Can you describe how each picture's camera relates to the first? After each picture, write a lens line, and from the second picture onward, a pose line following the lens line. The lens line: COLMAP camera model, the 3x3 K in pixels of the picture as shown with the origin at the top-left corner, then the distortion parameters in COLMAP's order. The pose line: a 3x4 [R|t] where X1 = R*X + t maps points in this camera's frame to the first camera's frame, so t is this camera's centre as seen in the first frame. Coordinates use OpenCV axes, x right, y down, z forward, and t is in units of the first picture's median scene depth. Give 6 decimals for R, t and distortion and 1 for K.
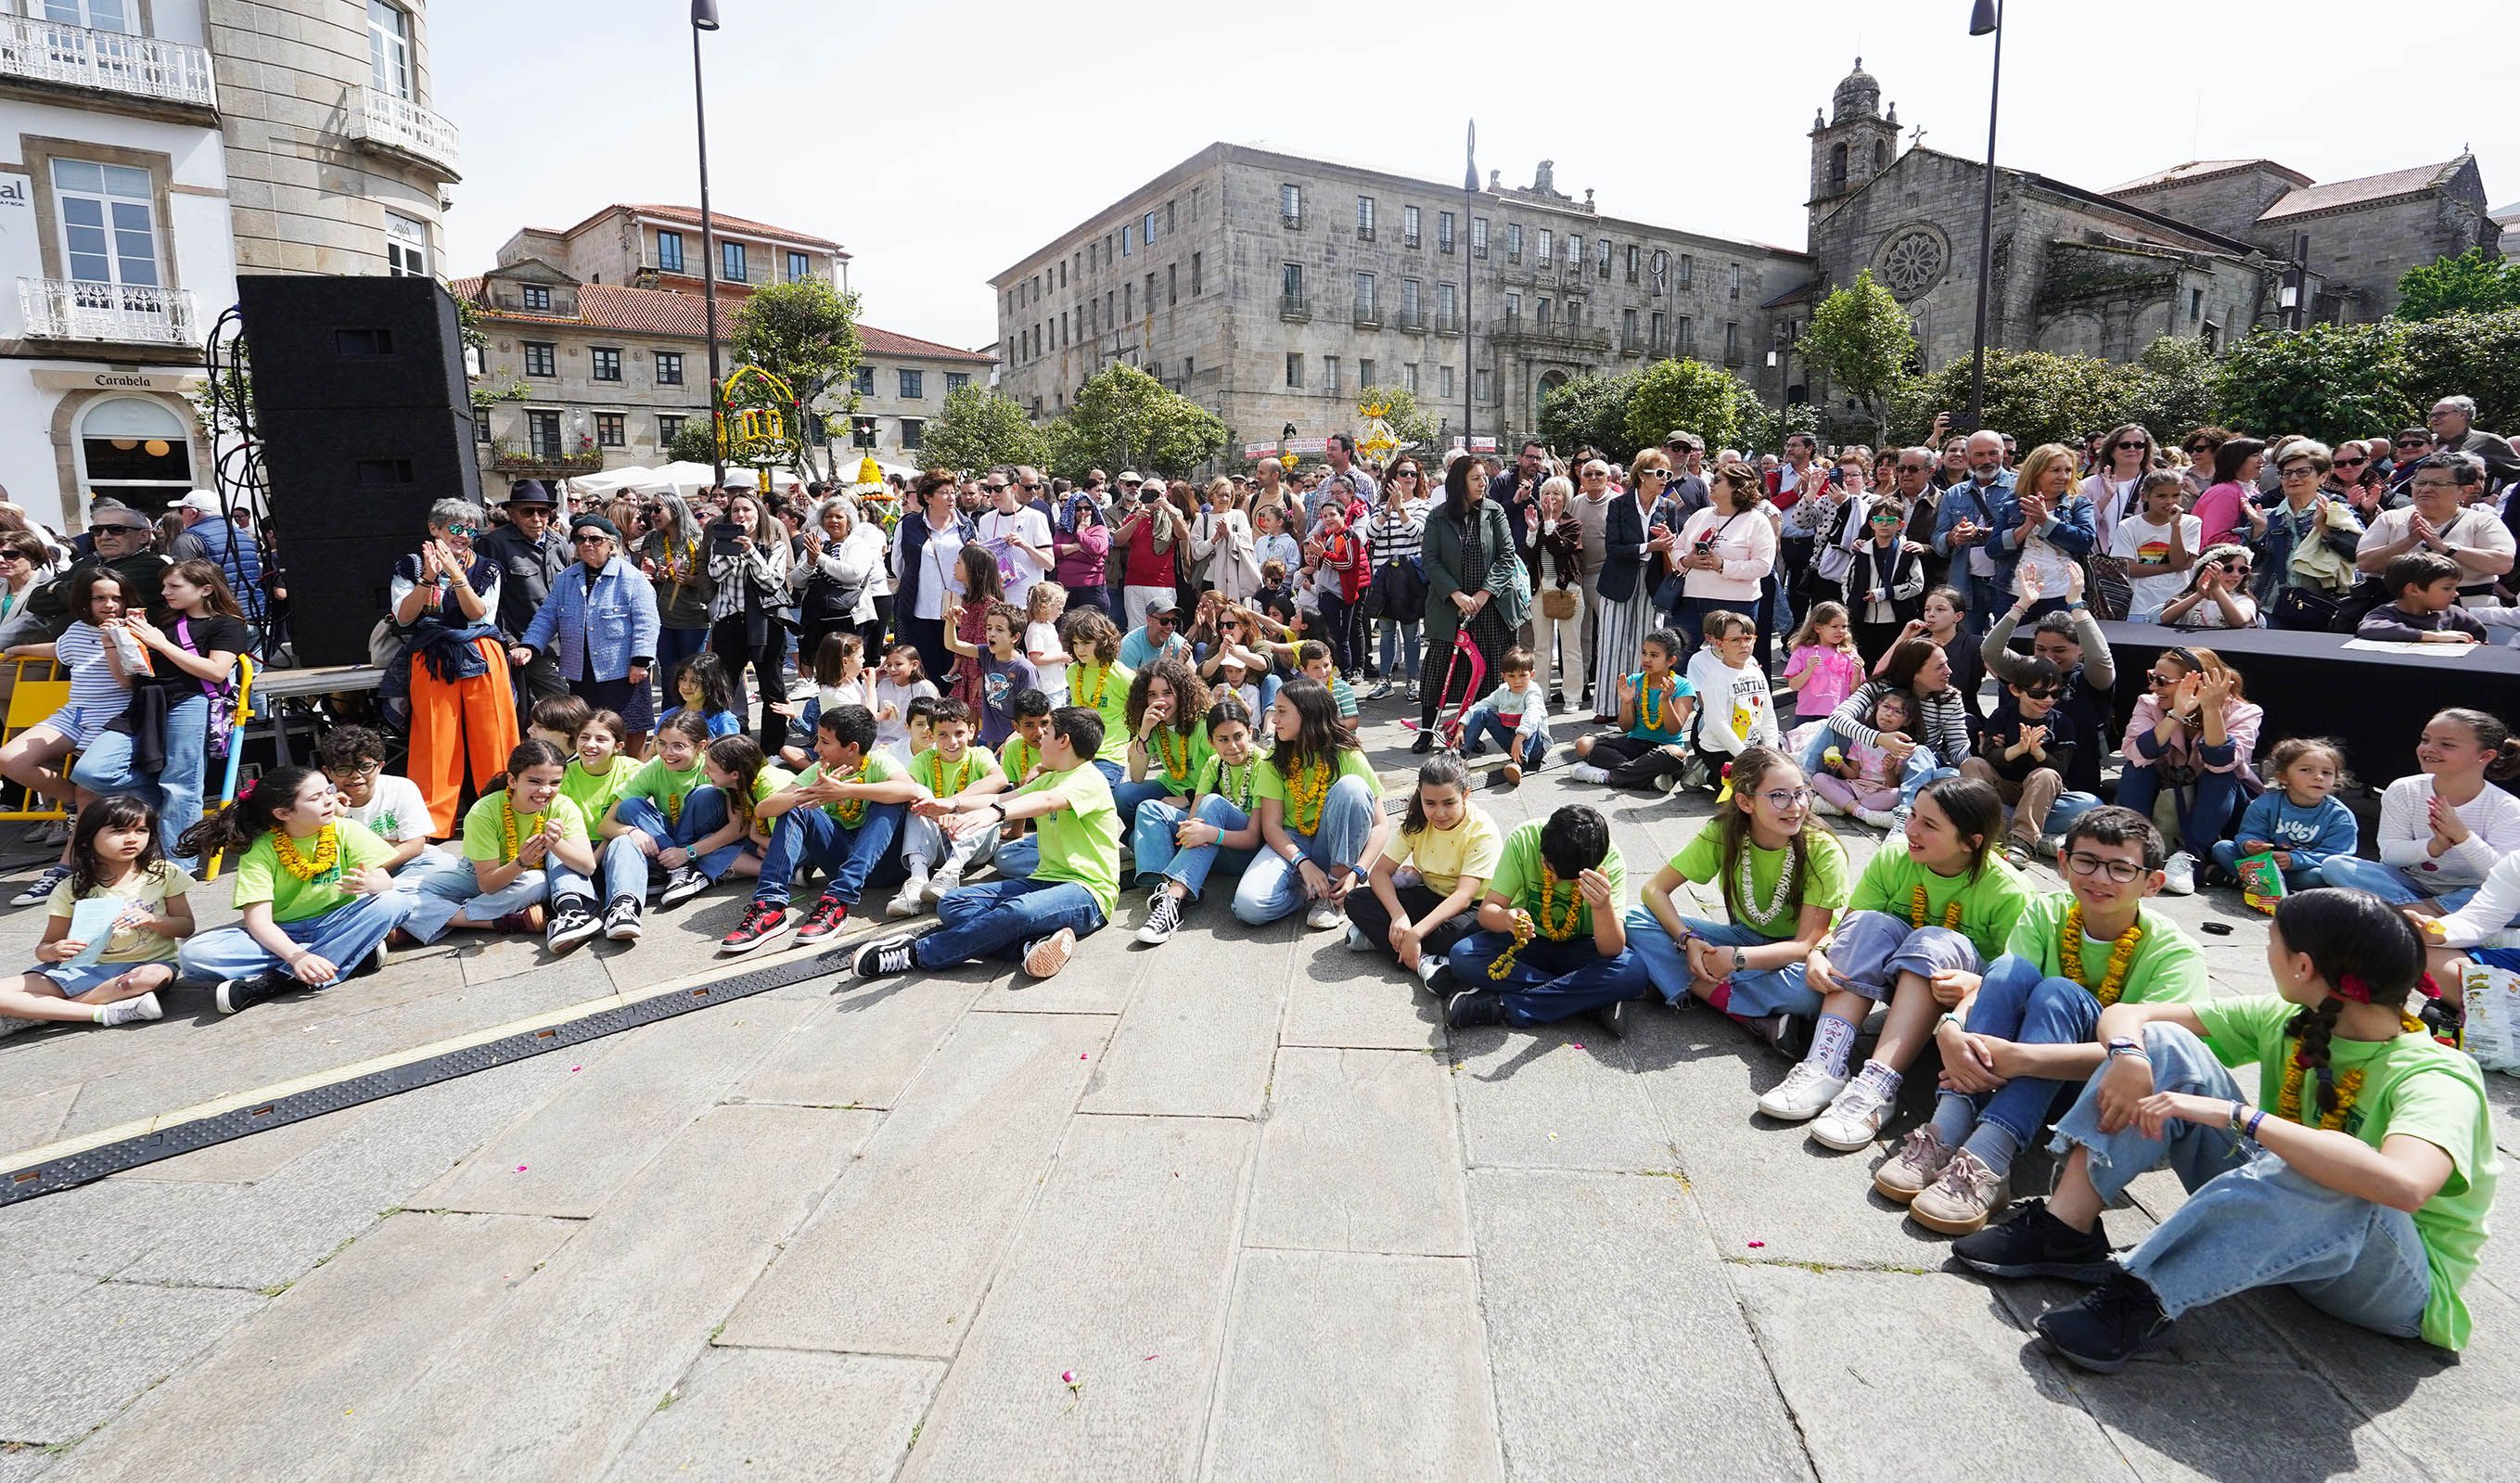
lens RADIAL K [[1107.4, 0, 1264.5], [0, 1107.4, 636.1], [0, 0, 1]] dist [-0.008451, 0.006282]
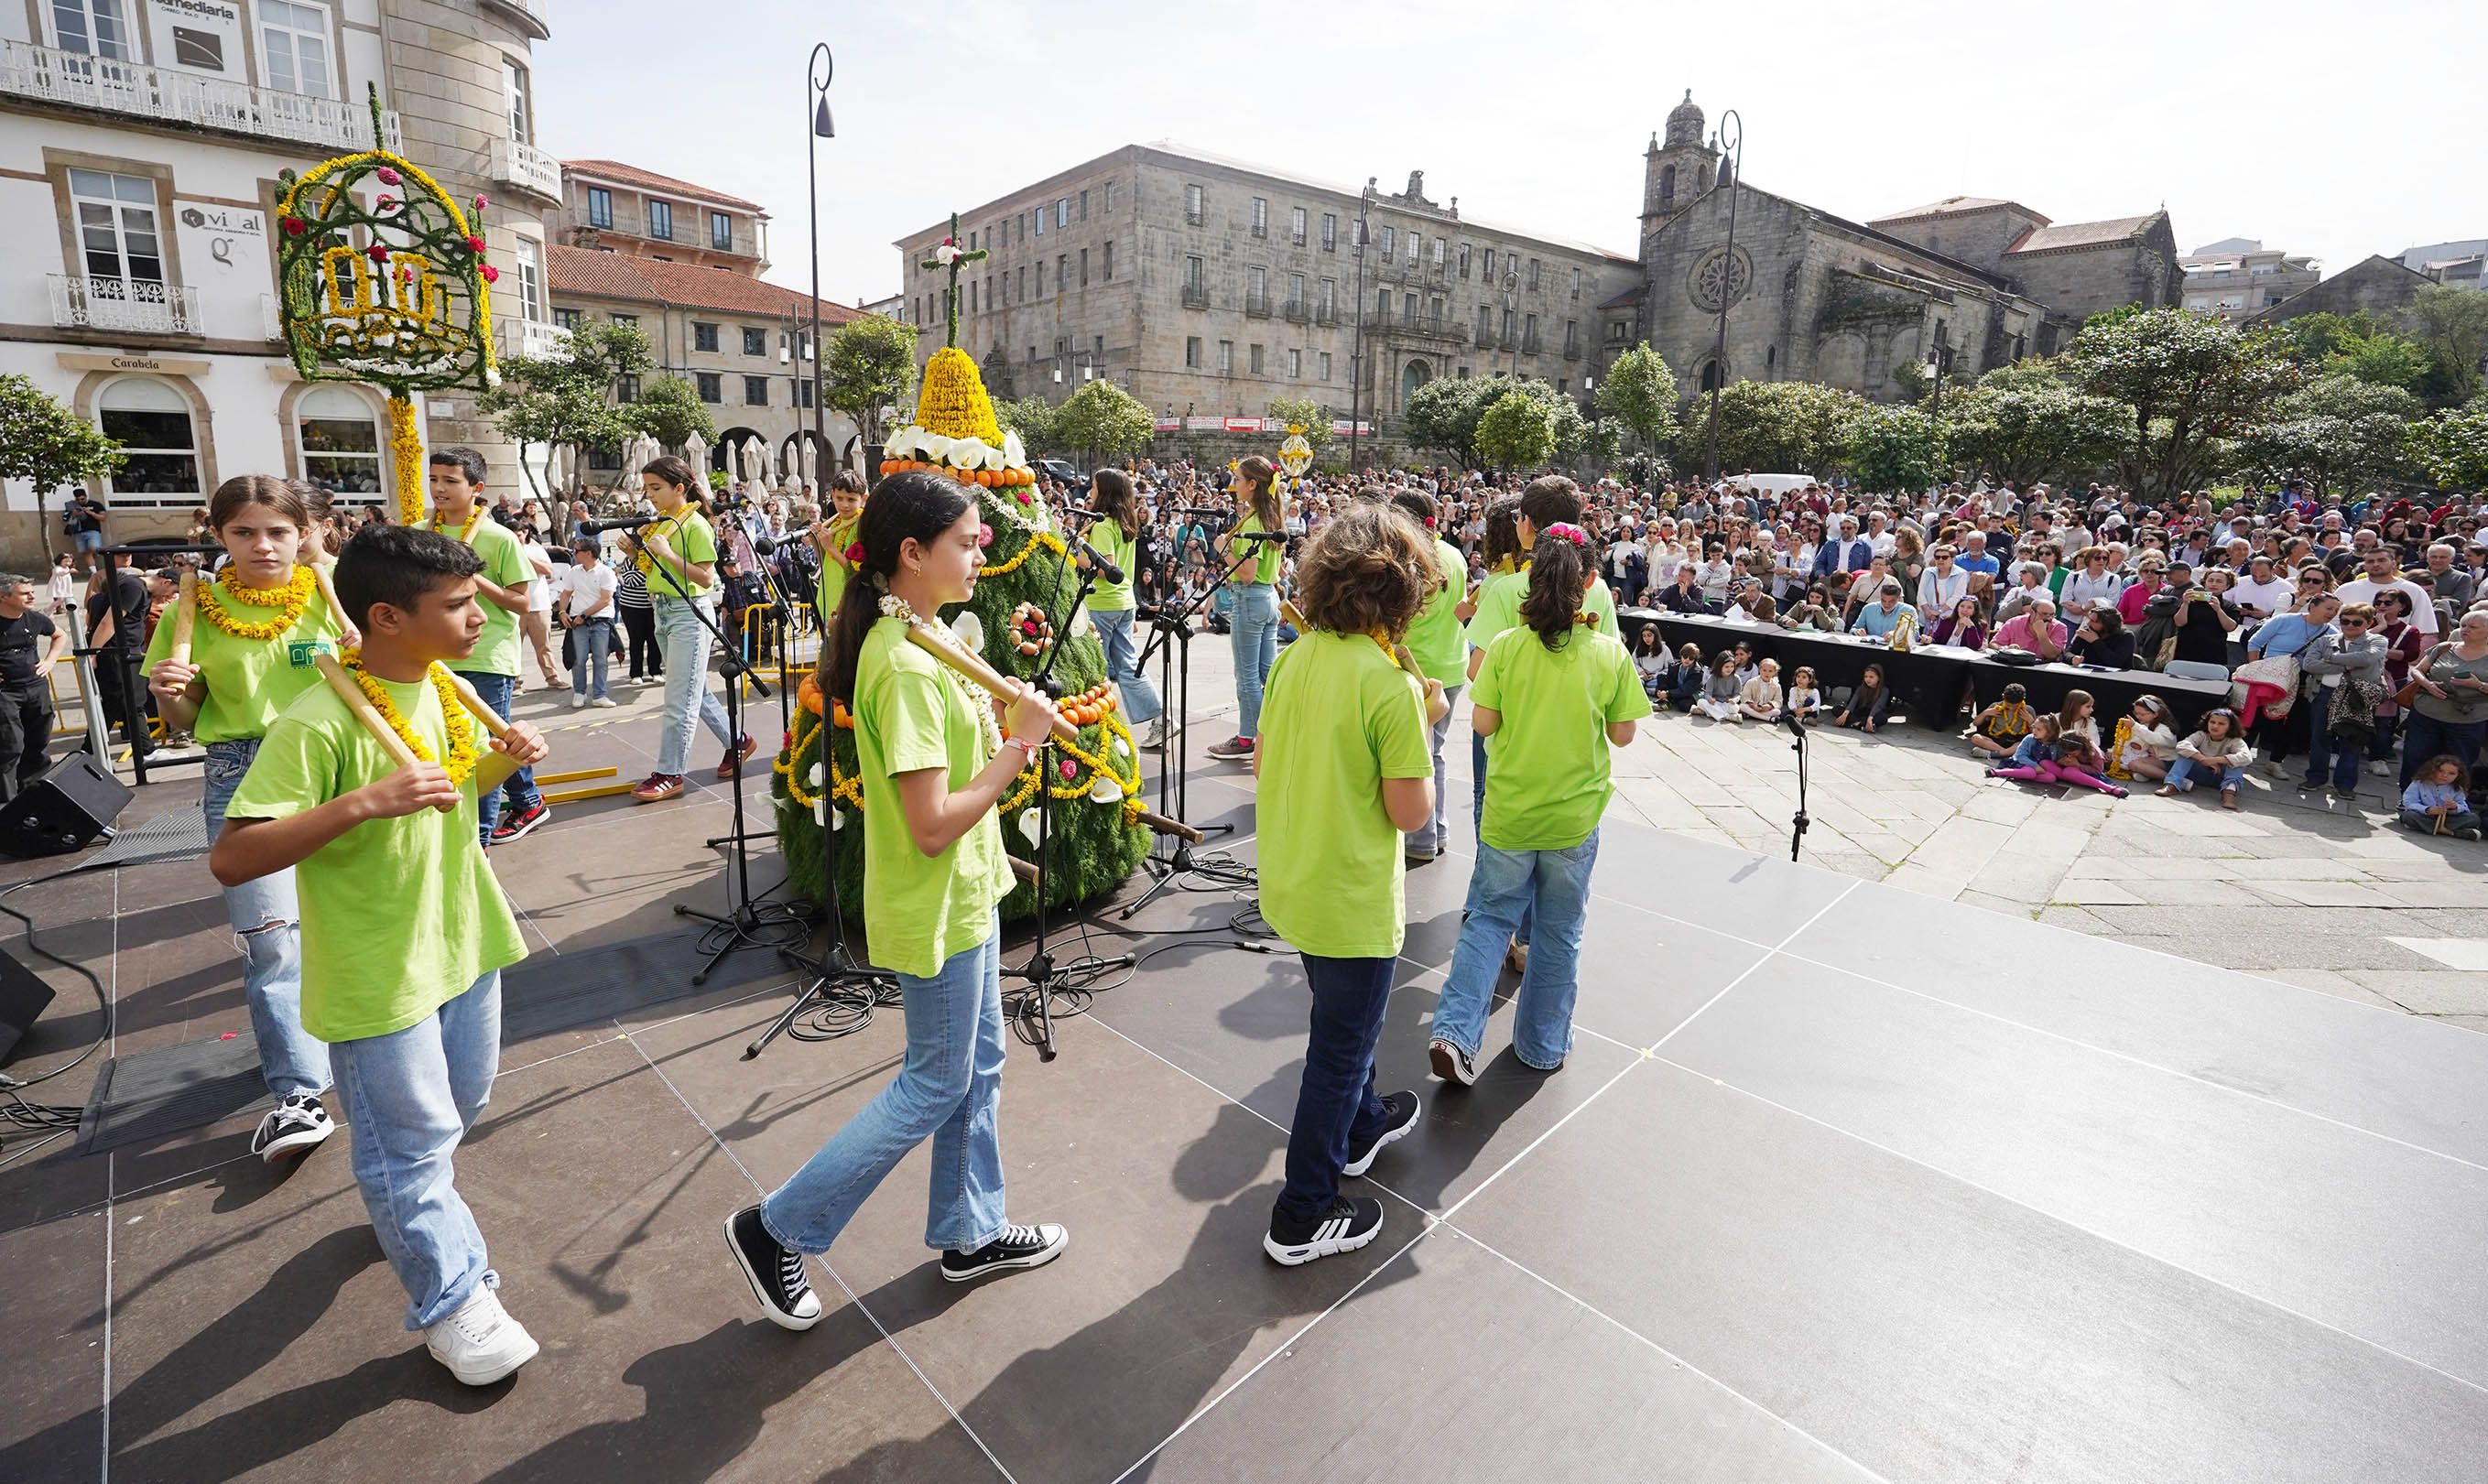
lens RADIAL K [[1093.2, 0, 1242.2], [0, 1093.2, 652.8], [0, 0, 1]] dist [-0.015245, 0.008695]
pose [[0.993852, 0.016949, 0.109412, -0.035762], [-0.023698, 0.997876, 0.060680, -0.003303], [-0.108152, -0.062900, 0.992143, -0.113010]]
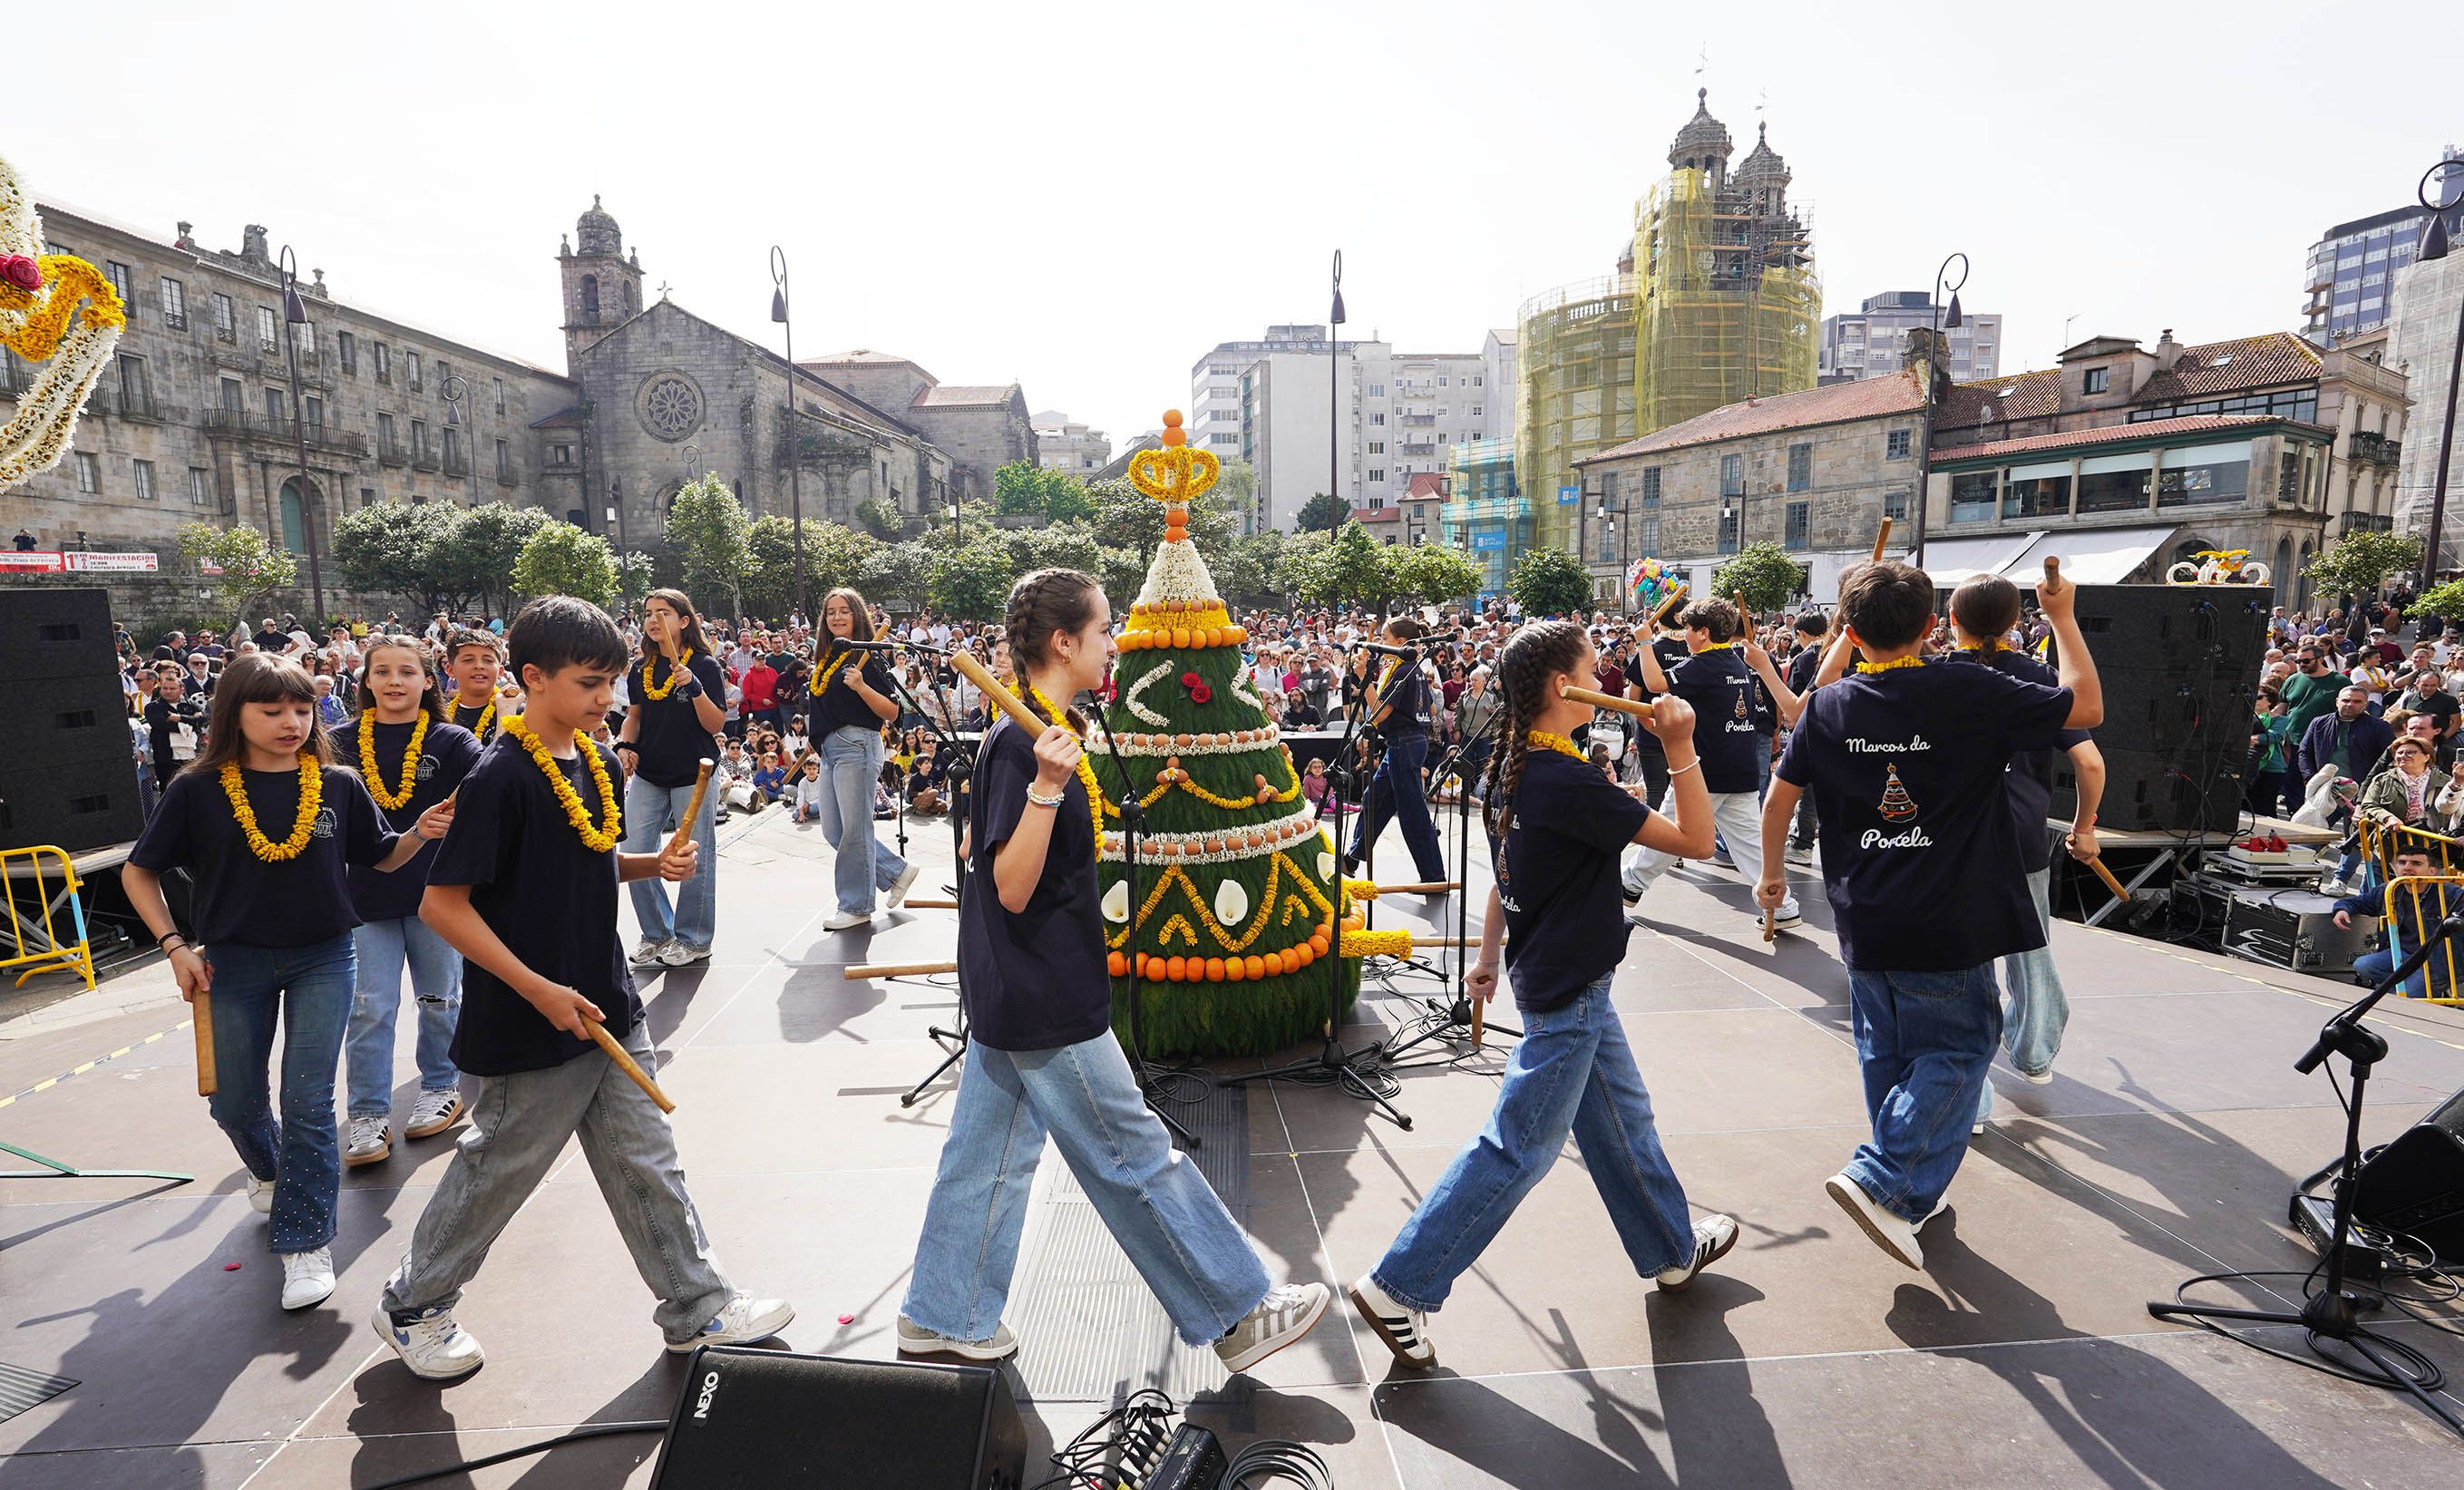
lens RADIAL K [[1185.5, 0, 1195.7], [0, 1185.5, 768.6], [0, 0, 1]] dist [-0.018482, 0.010383]
pose [[0.580094, -0.102363, 0.808092, -0.098207], [0.093395, 0.993888, 0.058853, -0.003095], [-0.809177, 0.041331, 0.586109, -0.091673]]
